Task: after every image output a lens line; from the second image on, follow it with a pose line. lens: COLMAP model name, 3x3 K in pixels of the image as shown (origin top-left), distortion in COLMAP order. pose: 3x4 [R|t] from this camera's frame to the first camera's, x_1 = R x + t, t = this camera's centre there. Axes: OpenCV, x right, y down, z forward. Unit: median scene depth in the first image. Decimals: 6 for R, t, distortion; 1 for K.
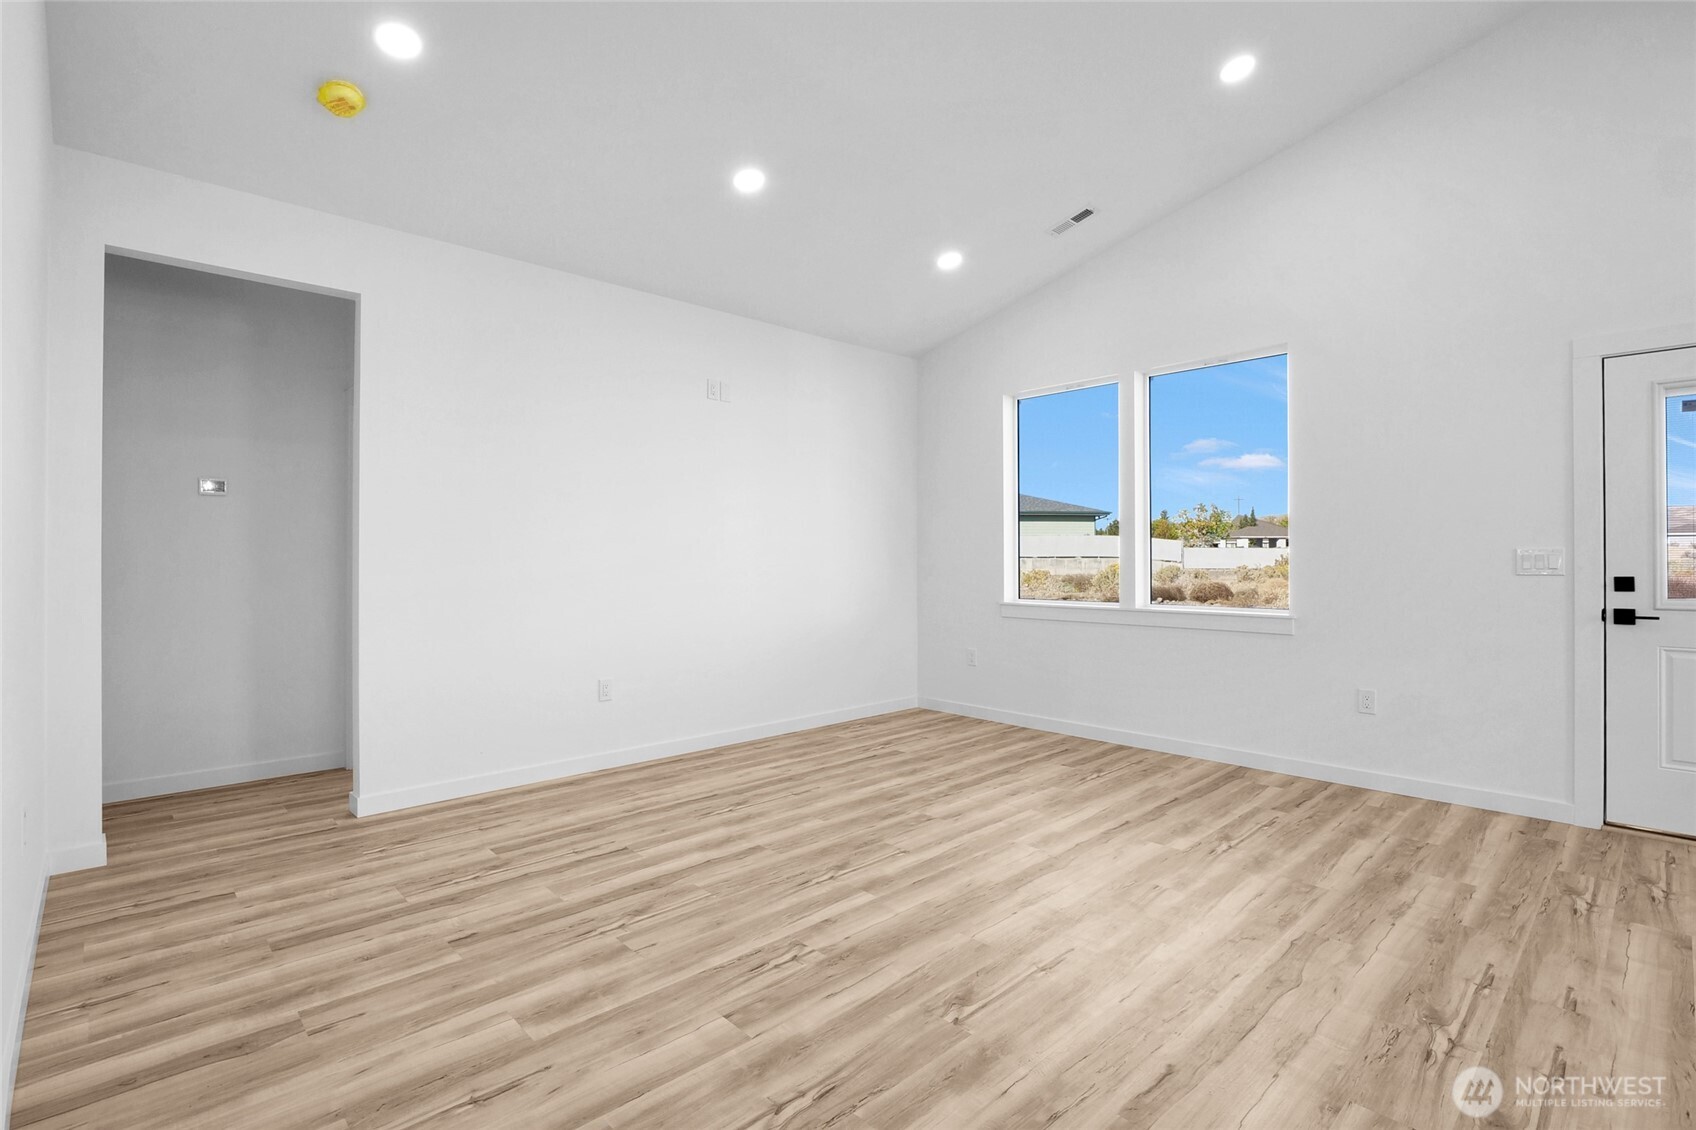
lens RADIAL K [[796.0, 0, 836.6], [0, 796.0, 557.0], [0, 0, 1]] dist [-0.016110, 0.001179]
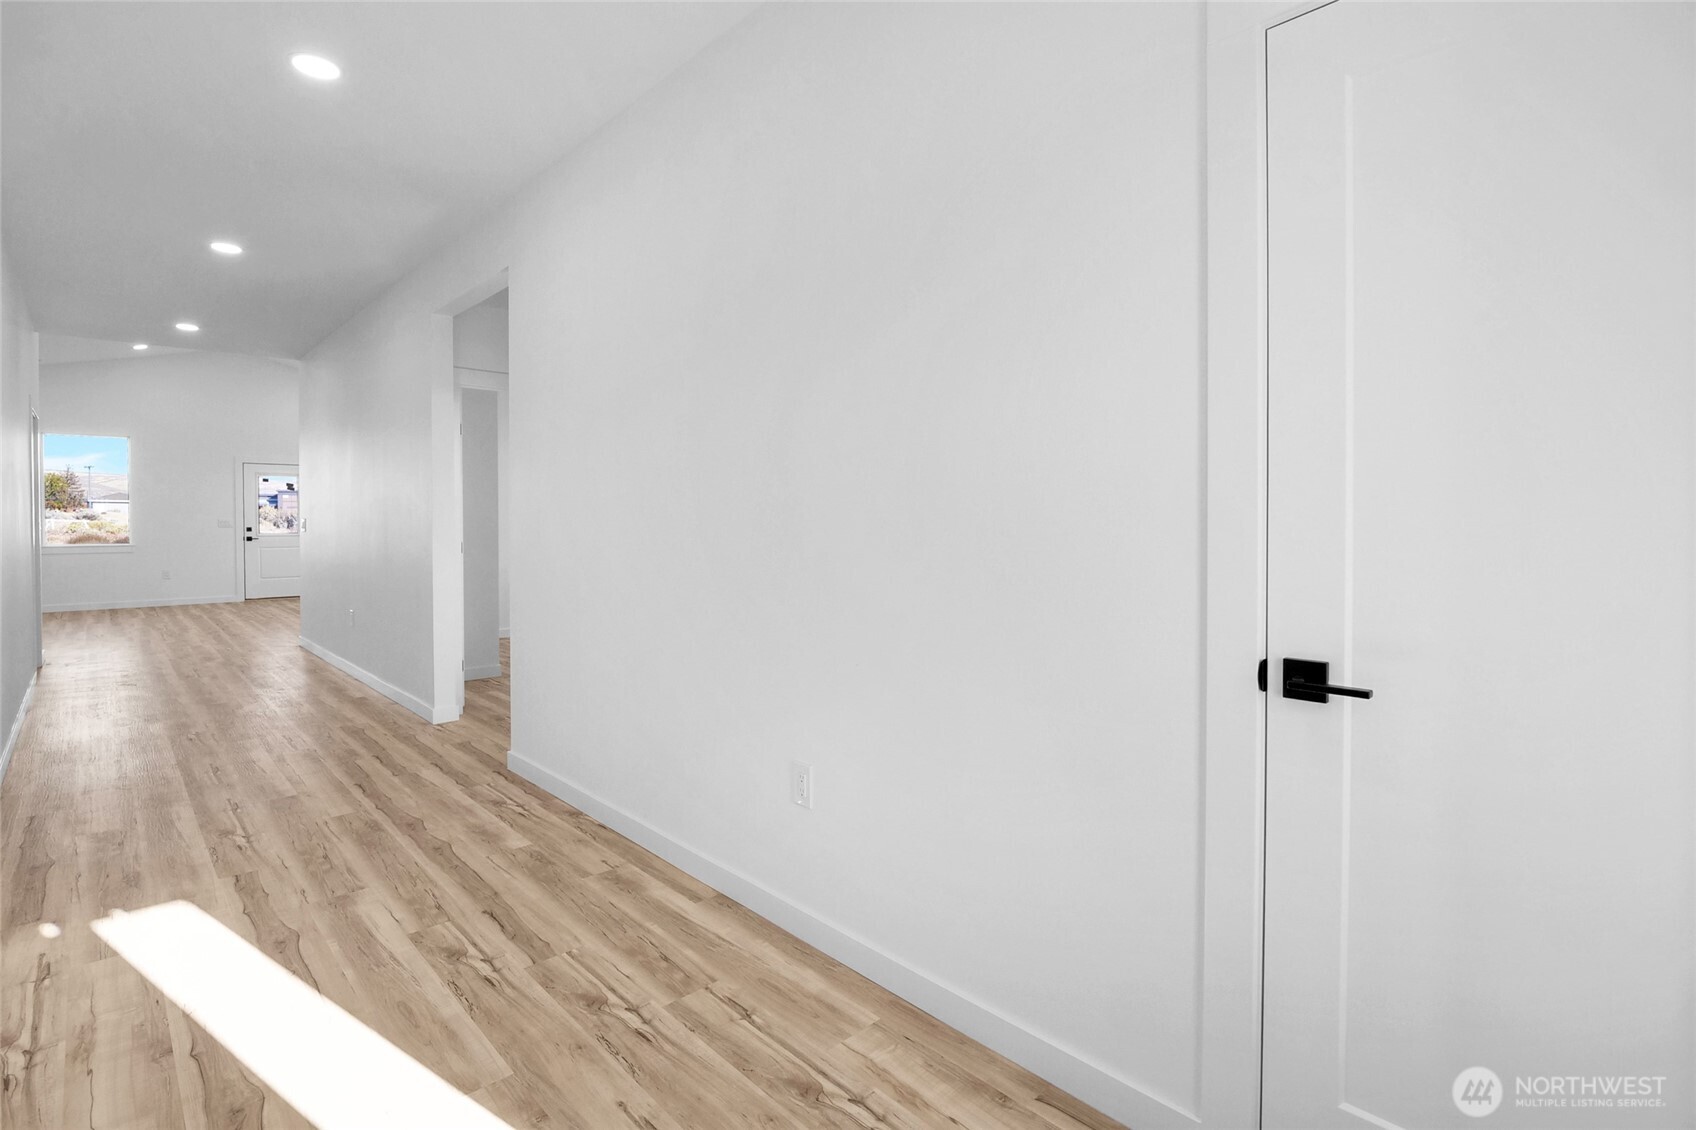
lens RADIAL K [[796.0, 0, 844.4], [0, 796.0, 542.1], [0, 0, 1]] dist [-0.016110, 0.001179]
pose [[-0.012614, -0.023522, 0.999644, -2.604809], [-0.003189, 0.999719, 0.023484, -0.001183], [-0.999915, -0.002892, -0.012686, -1.646823]]
